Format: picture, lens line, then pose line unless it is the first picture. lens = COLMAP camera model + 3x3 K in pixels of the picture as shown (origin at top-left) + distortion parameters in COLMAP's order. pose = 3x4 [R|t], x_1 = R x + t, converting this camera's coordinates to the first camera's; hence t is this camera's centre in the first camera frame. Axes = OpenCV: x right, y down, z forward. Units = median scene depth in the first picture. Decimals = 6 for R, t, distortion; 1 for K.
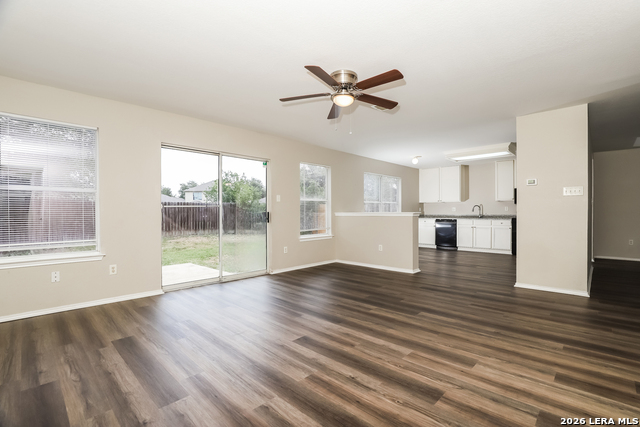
lens RADIAL K [[296.9, 0, 331.7], [0, 296.9, 213.1], [0, 0, 1]] dist [-0.003629, -0.000426]
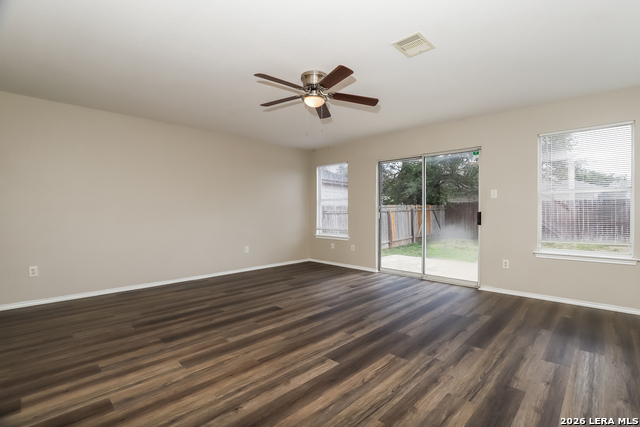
lens RADIAL K [[296.9, 0, 331.7], [0, 296.9, 213.1], [0, 0, 1]] dist [-0.003629, -0.000426]
pose [[-0.021001, 0.002468, -0.999776, 1.182794], [0.003093, 0.999992, 0.002404, -0.005095], [0.999775, -0.003042, -0.021009, 1.224617]]
